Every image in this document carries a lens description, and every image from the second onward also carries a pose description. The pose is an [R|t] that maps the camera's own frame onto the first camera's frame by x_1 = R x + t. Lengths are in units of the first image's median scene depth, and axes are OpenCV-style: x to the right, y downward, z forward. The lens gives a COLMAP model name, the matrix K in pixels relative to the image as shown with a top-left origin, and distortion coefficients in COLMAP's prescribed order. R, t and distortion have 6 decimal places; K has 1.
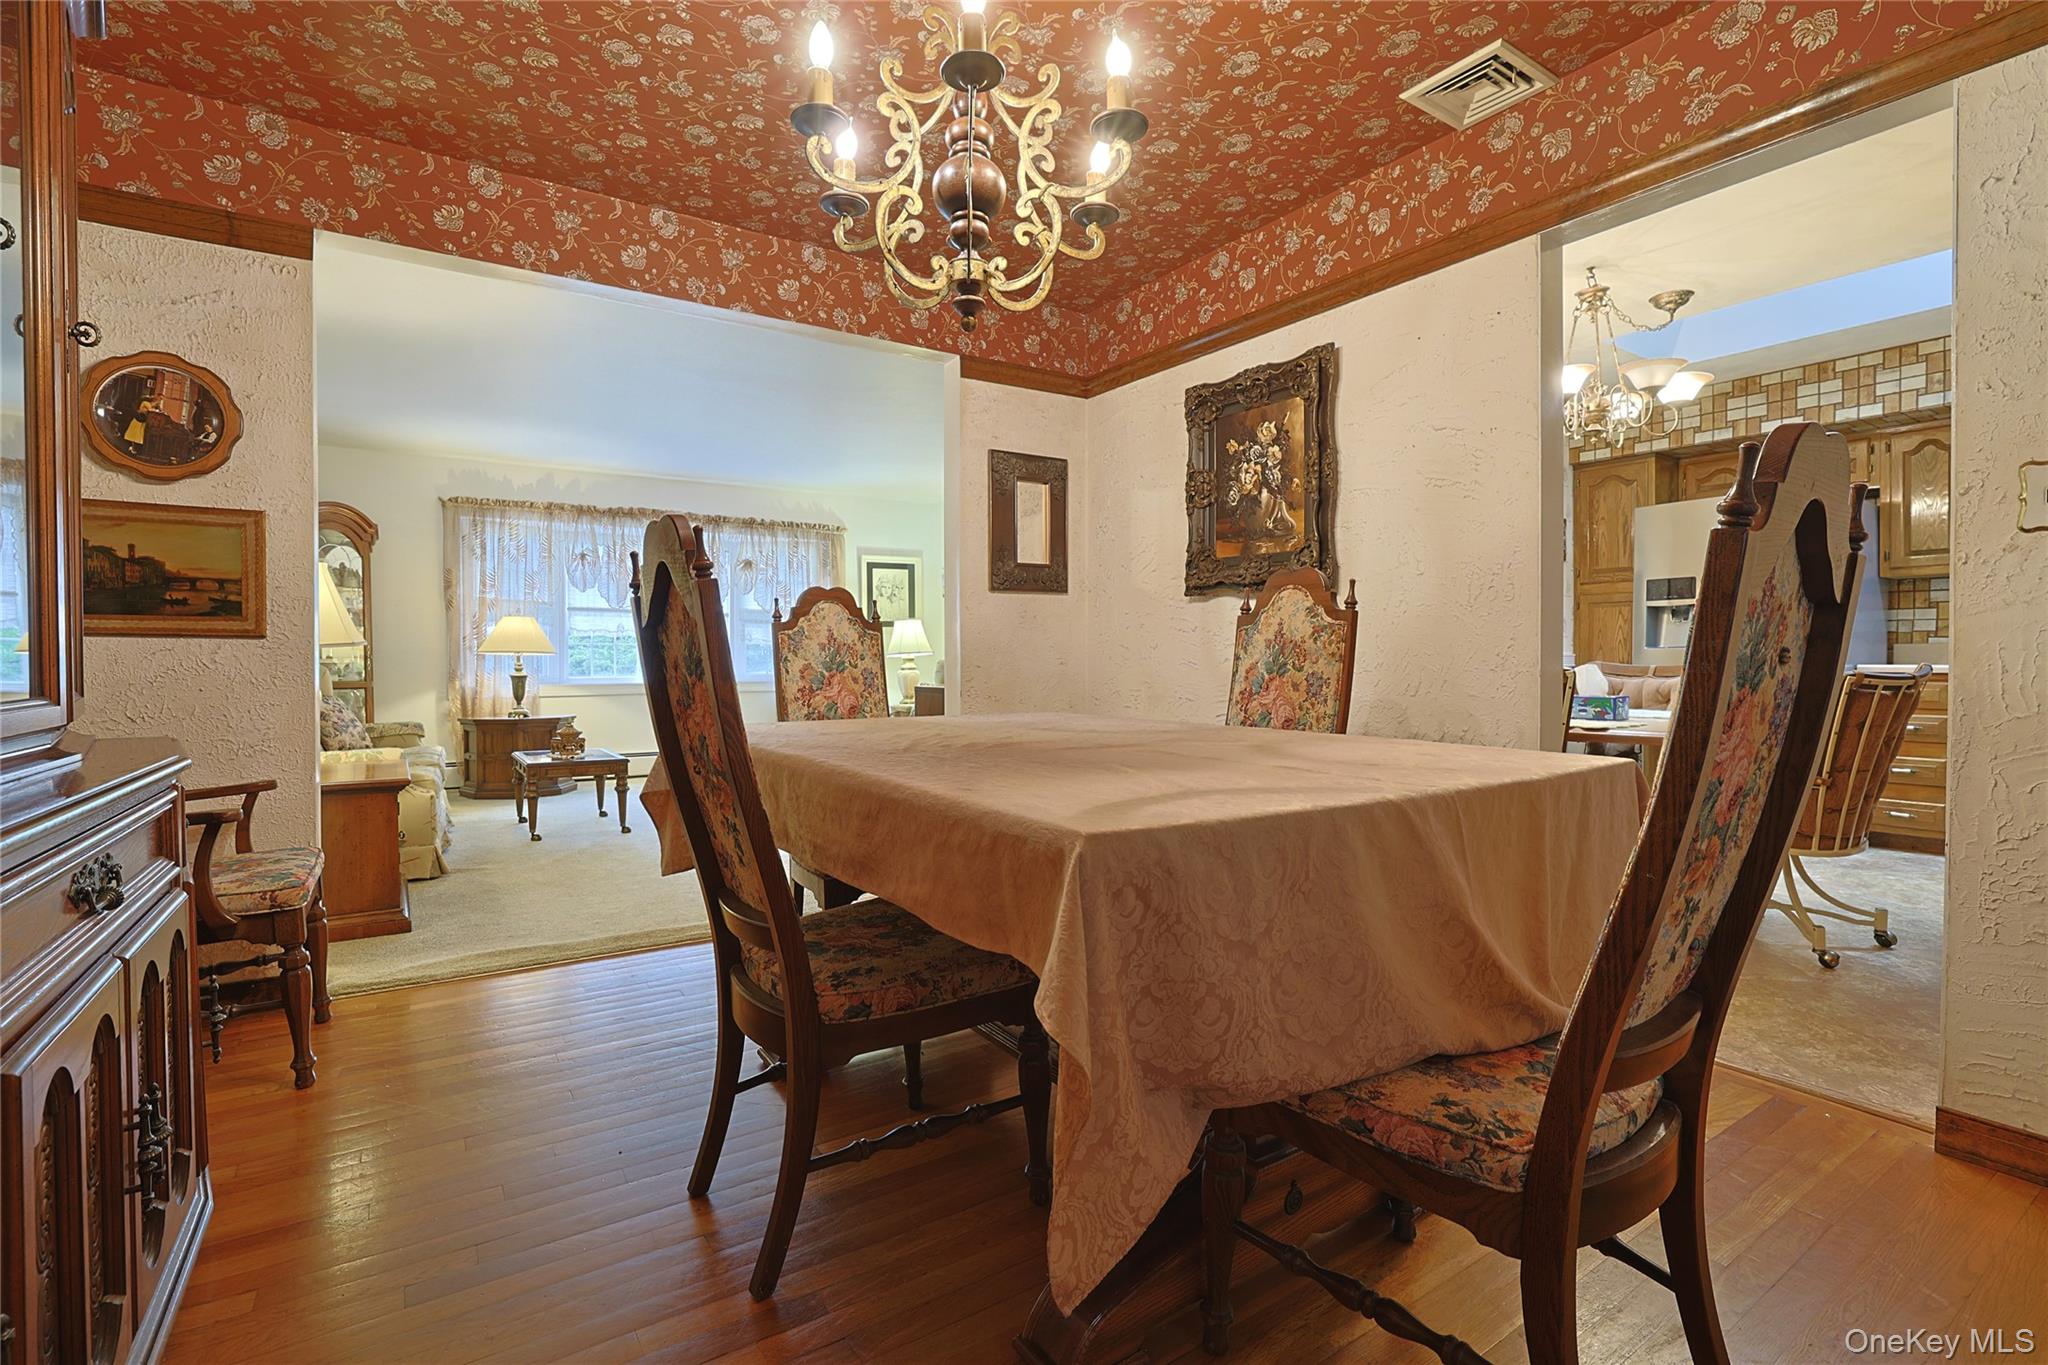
lens RADIAL K [[933.8, 0, 1014.5], [0, 933.8, 675.5], [0, 0, 1]] dist [-0.052609, 0.019999]
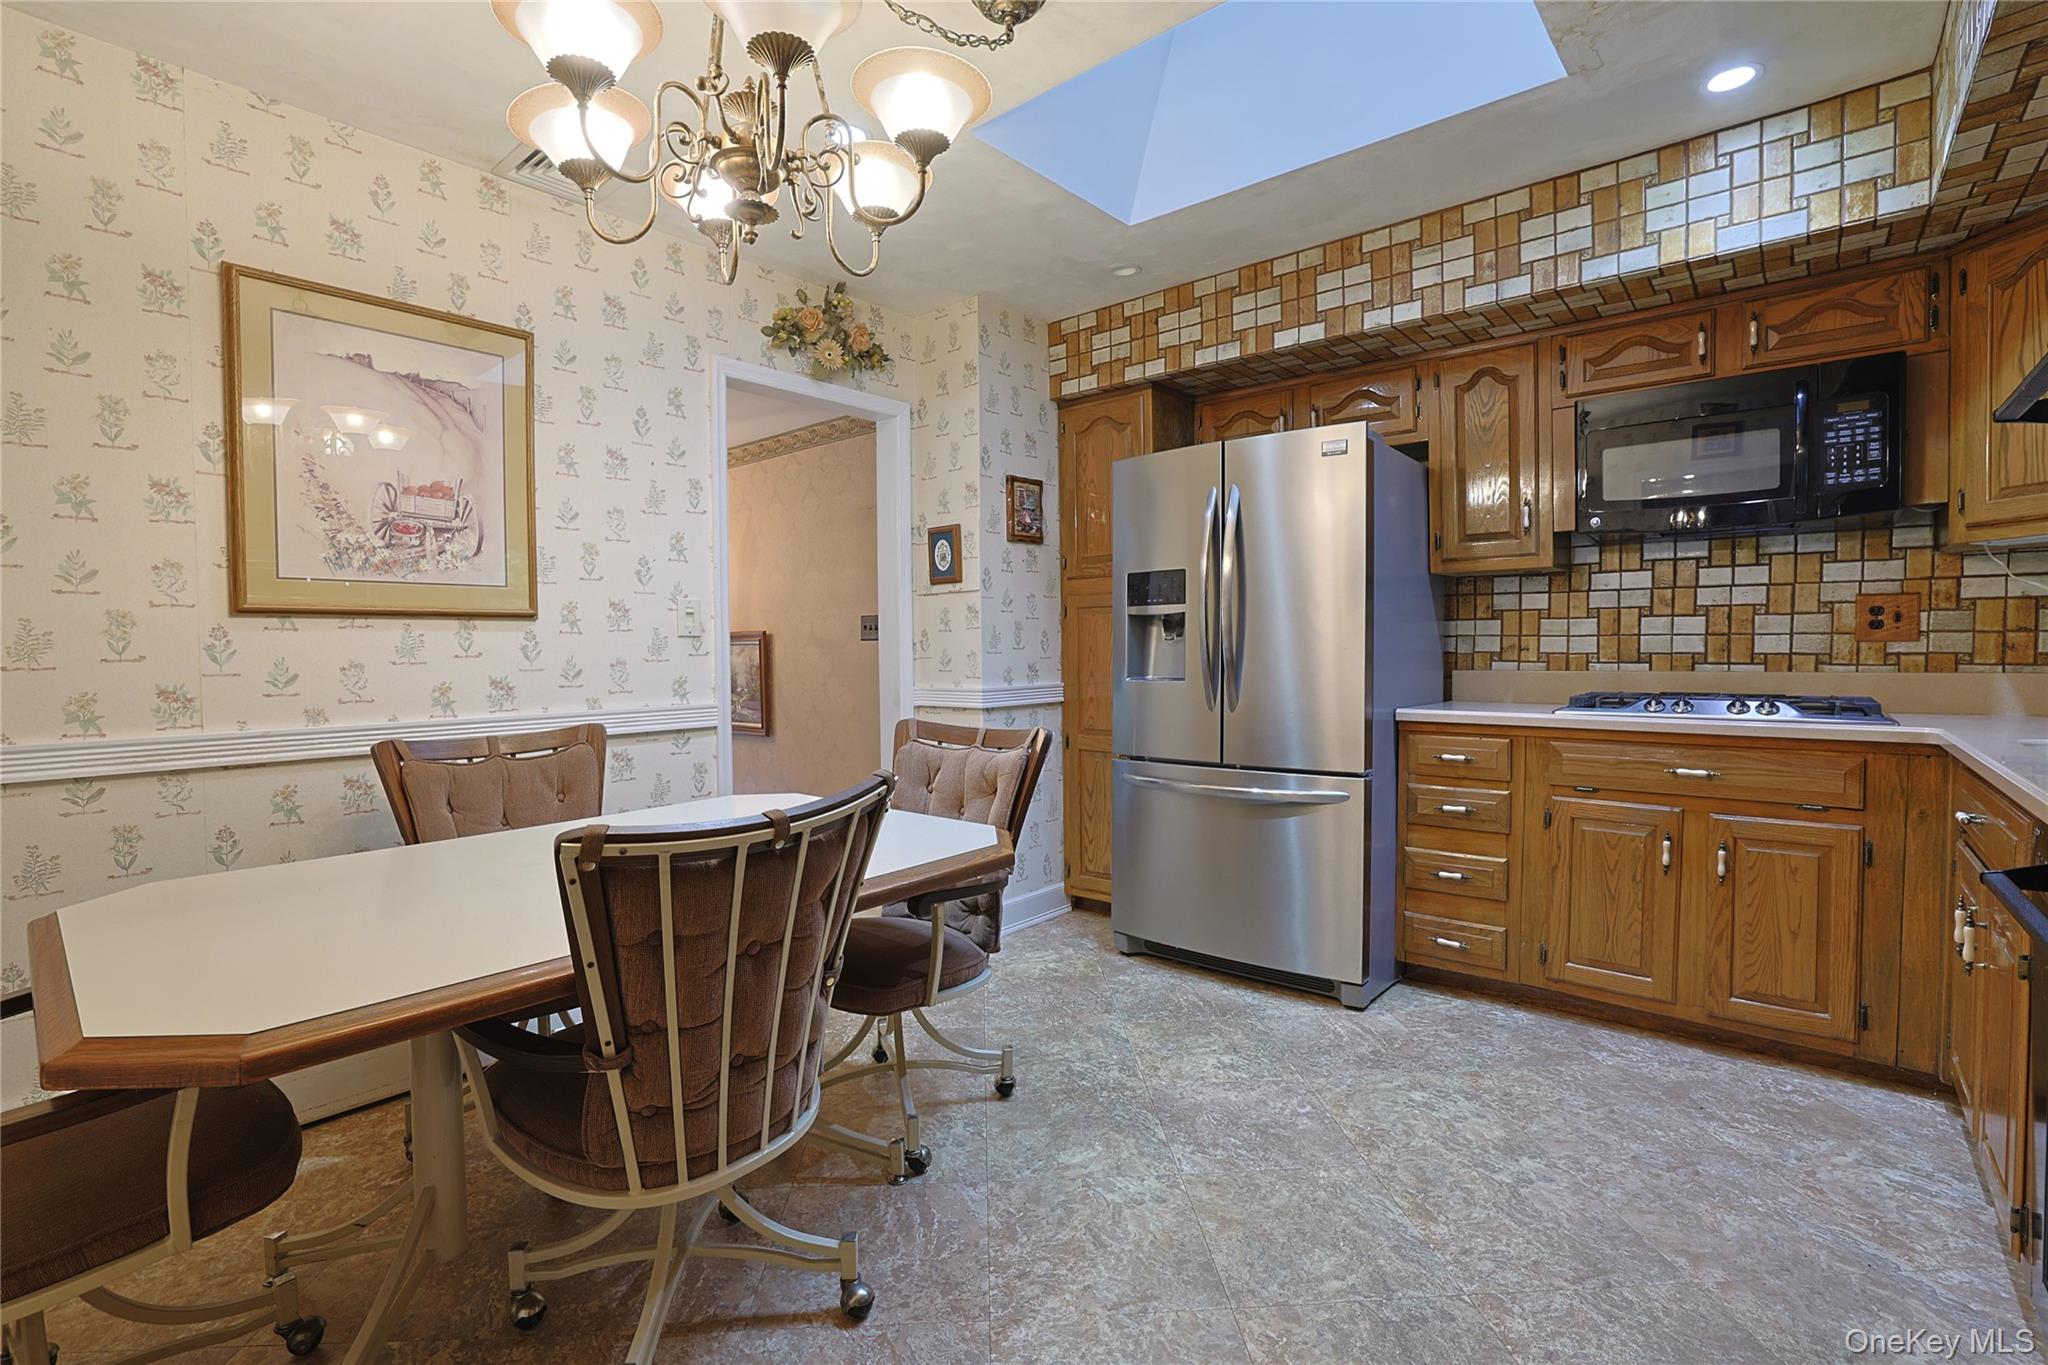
lens RADIAL K [[933.8, 0, 1014.5], [0, 933.8, 675.5], [0, 0, 1]] dist [-0.052609, 0.019999]
pose [[0.962586, -0.016456, 0.270475, 0.458720], [0.013307, 0.999821, 0.013474, -0.044828], [-0.270648, -0.009370, 0.962633, 0.409502]]
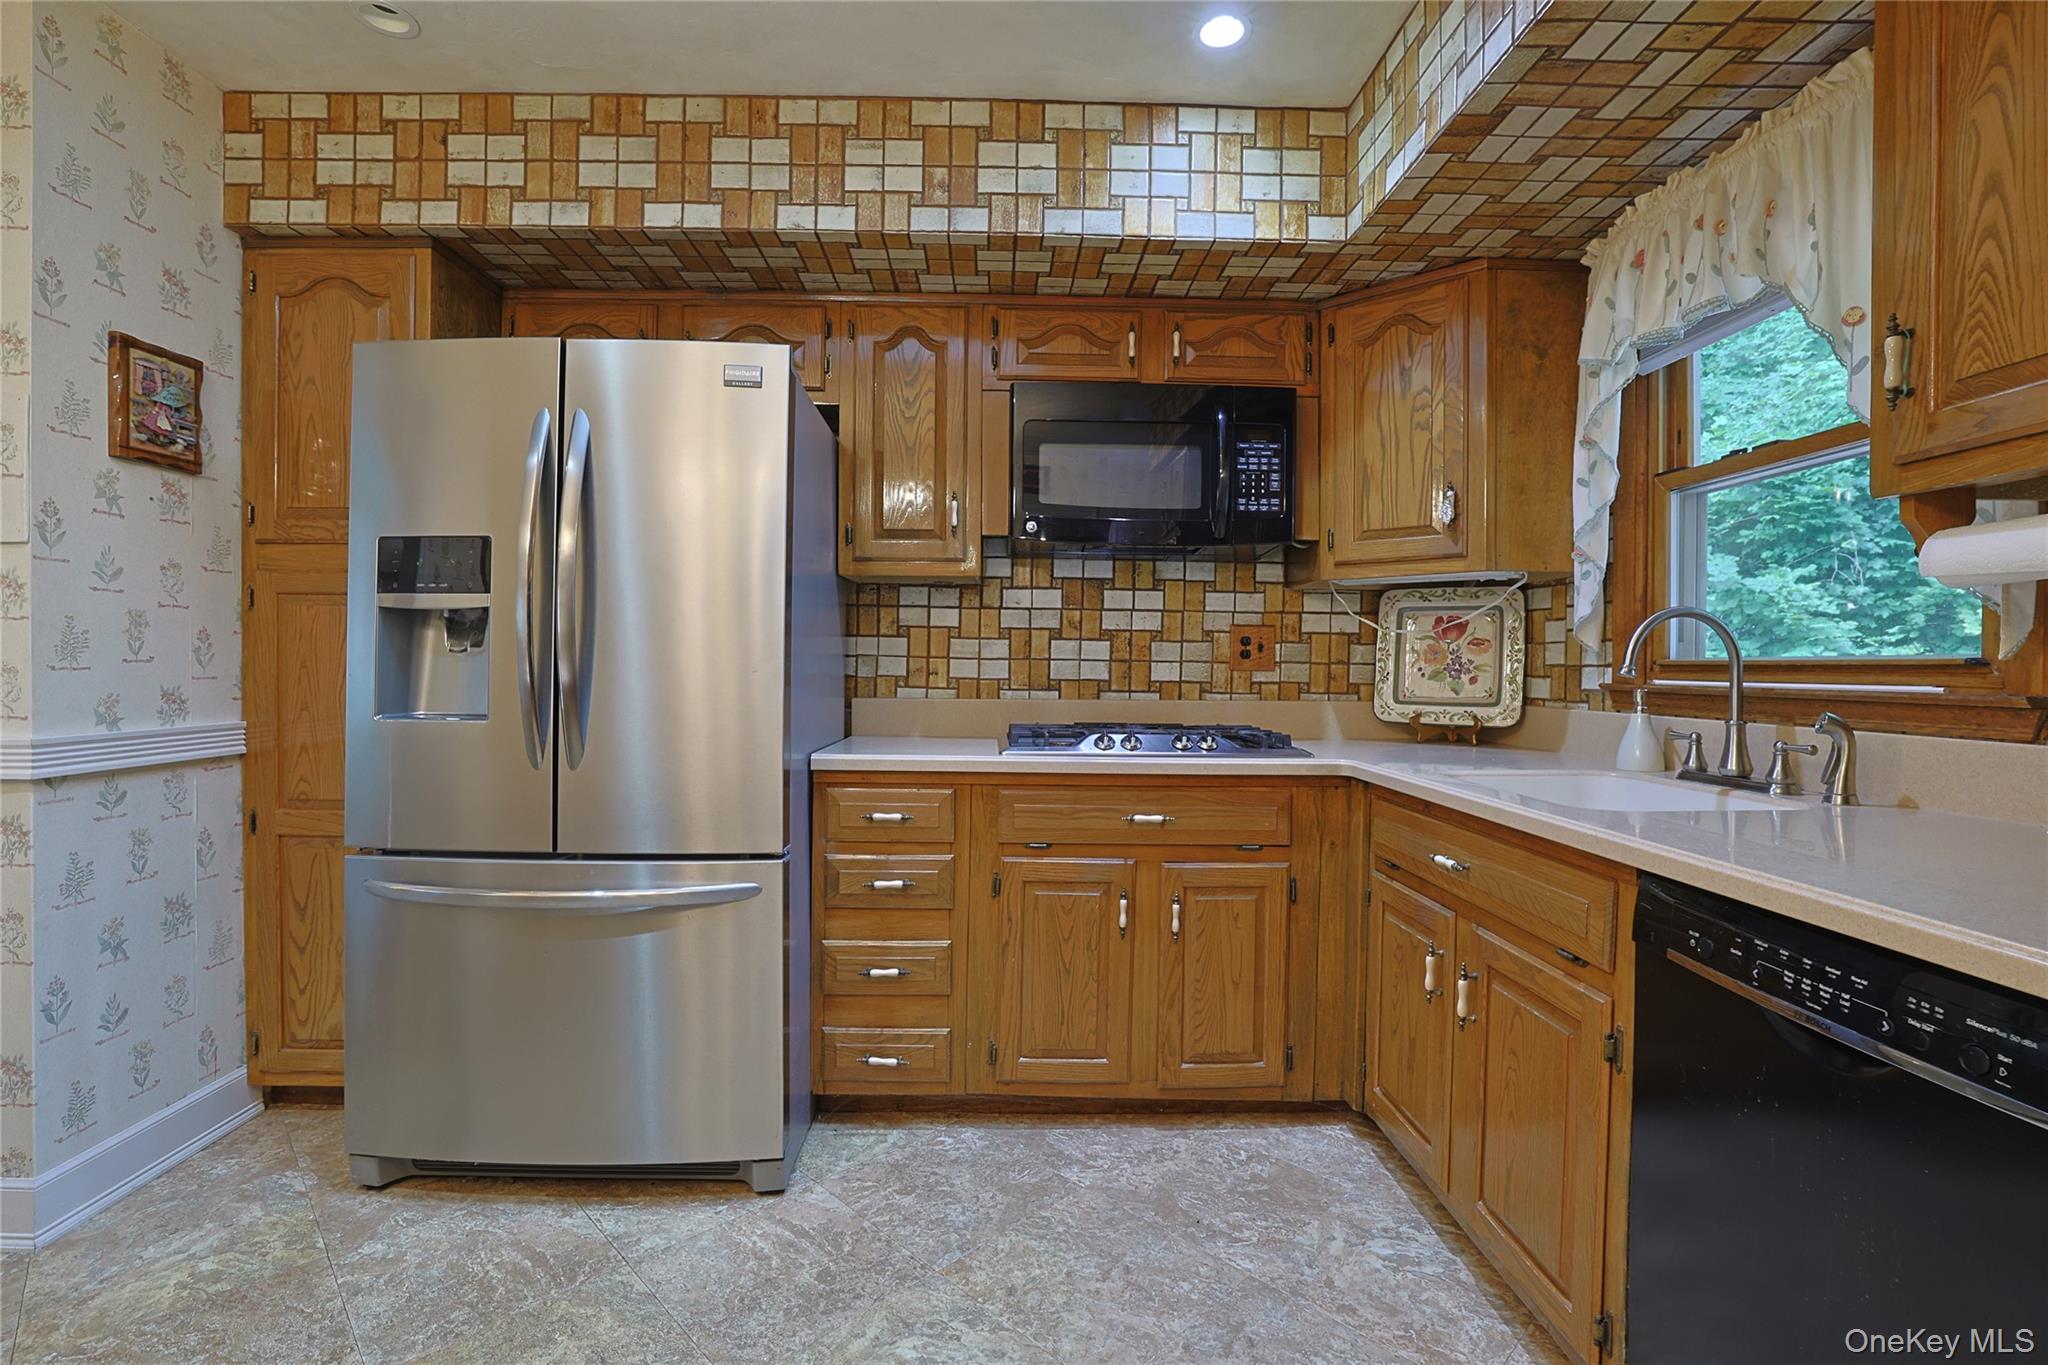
lens RADIAL K [[933.8, 0, 1014.5], [0, 933.8, 675.5], [0, 0, 1]] dist [-0.052609, 0.019999]
pose [[0.533607, -0.003619, 0.845725, 0.539075], [0.002543, 0.999993, 0.002675, -0.050144], [-0.845729, 0.000723, 0.533612, 0.607845]]
